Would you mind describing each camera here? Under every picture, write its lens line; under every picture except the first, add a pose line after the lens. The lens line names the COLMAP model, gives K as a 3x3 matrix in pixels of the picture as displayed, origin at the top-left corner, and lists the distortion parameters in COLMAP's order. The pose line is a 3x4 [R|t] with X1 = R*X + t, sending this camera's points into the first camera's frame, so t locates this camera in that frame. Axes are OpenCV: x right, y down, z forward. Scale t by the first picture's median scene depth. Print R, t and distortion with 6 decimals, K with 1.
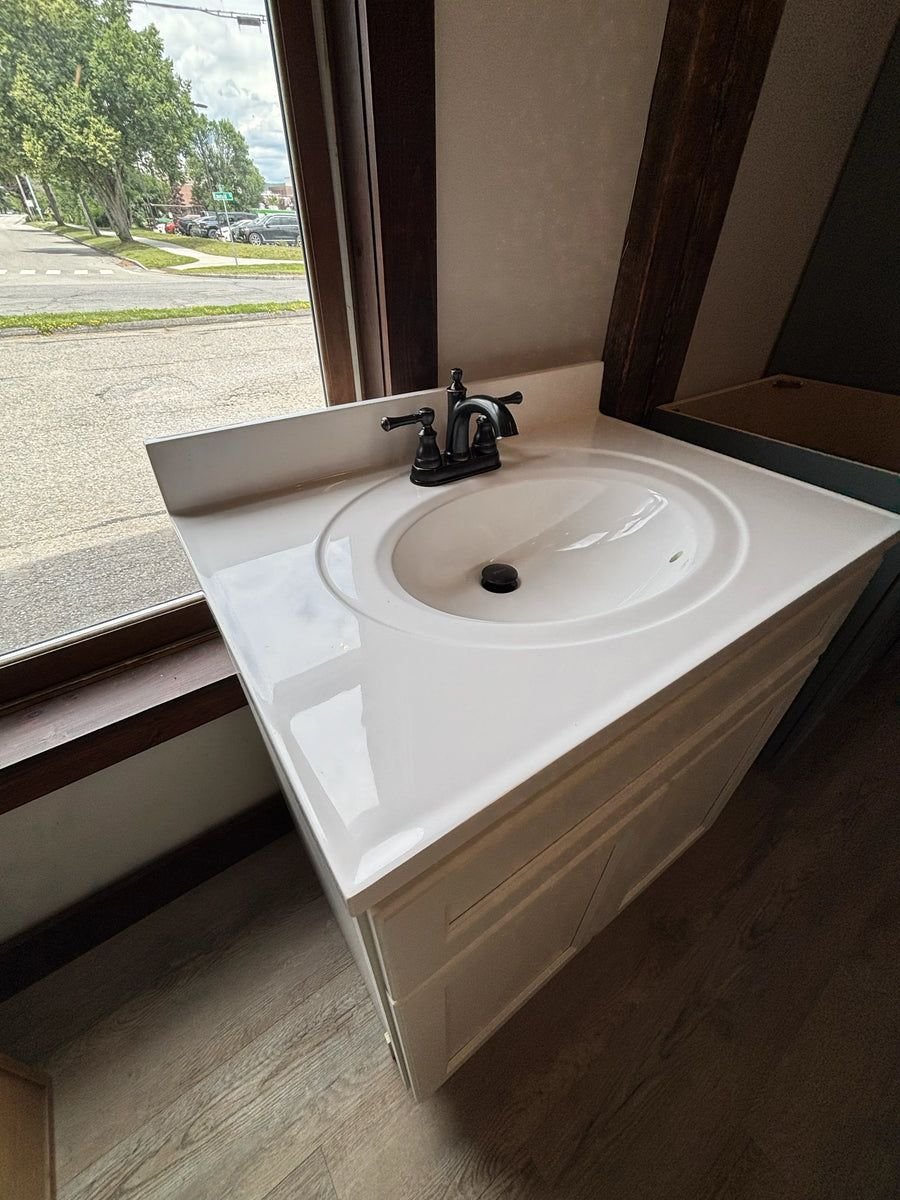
lens RADIAL K [[486.3, 0, 445.5], [0, 486.3, 604.2], [0, 0, 1]] dist [0.007308, 0.000790]
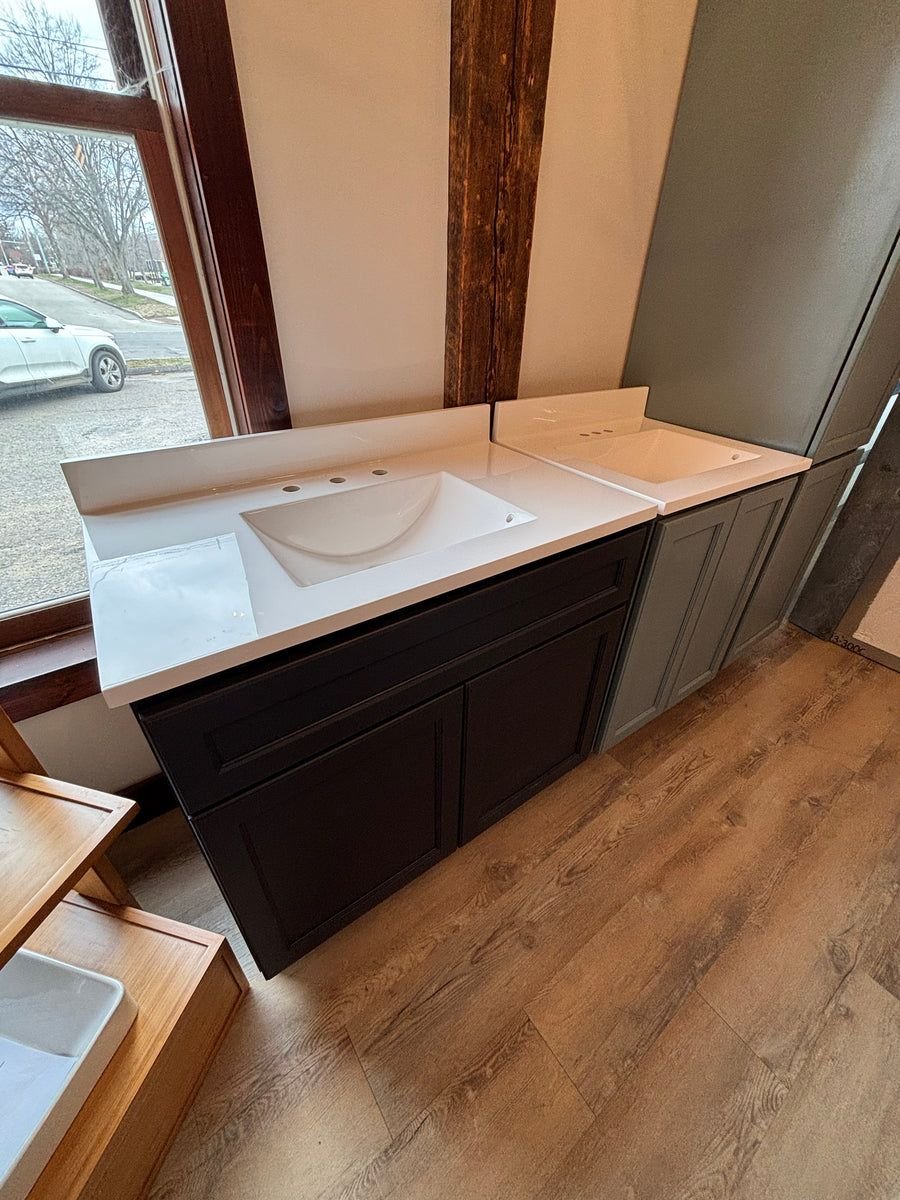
lens RADIAL K [[486.3, 0, 445.2], [0, 486.3, 605.5], [0, 0, 1]] dist [0.007308, 0.000790]
pose [[0.999800, 0.004737, 0.019452, 0.349912], [-0.003257, 0.997145, -0.075442, 0.128114], [-0.019754, 0.075363, 0.996960, -0.281141]]
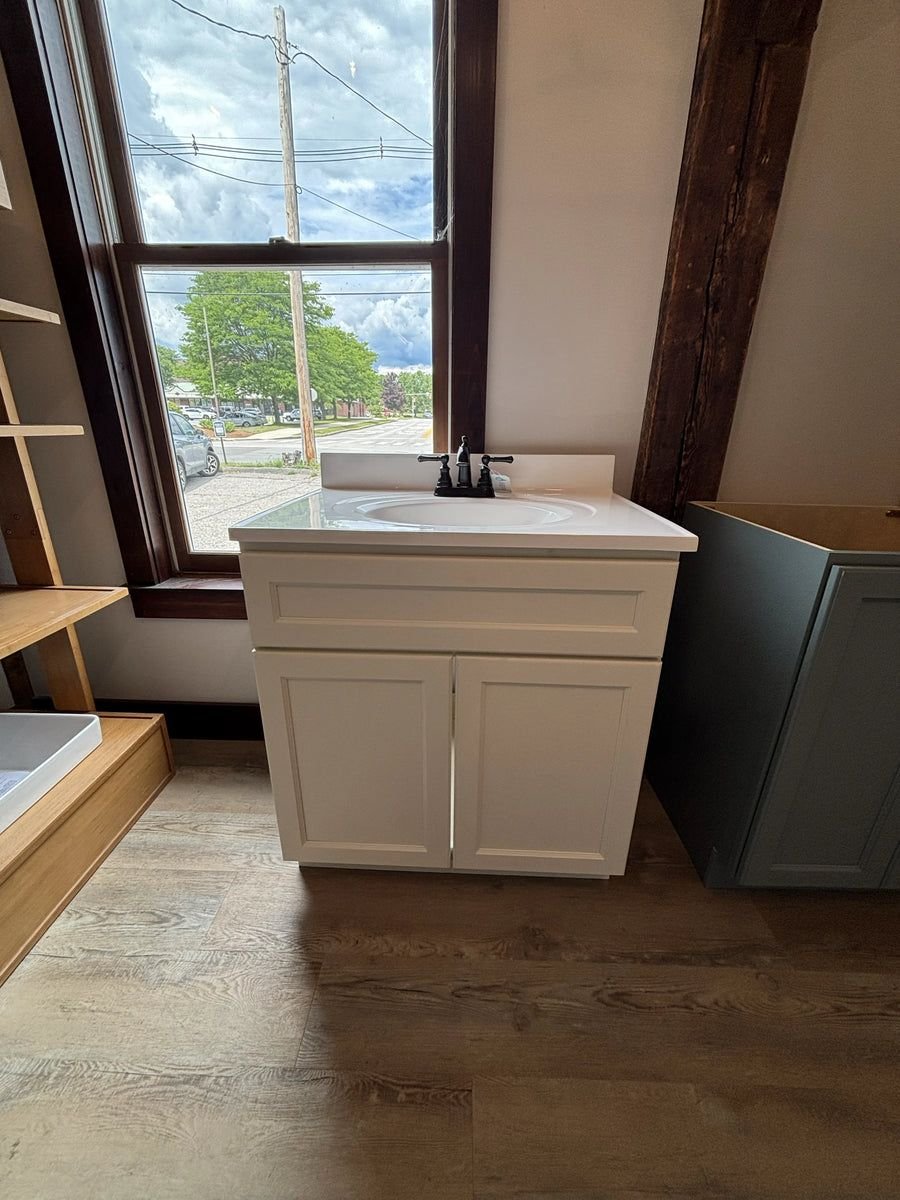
lens RADIAL K [[486.3, 0, 454.1], [0, 486.3, 604.7], [0, 0, 1]] dist [0.007308, 0.000790]
pose [[0.801849, 0.225012, -0.553541, 0.864582], [-0.374598, 0.911037, -0.172304, 0.316246], [0.465526, 0.345517, 0.814803, -0.201770]]
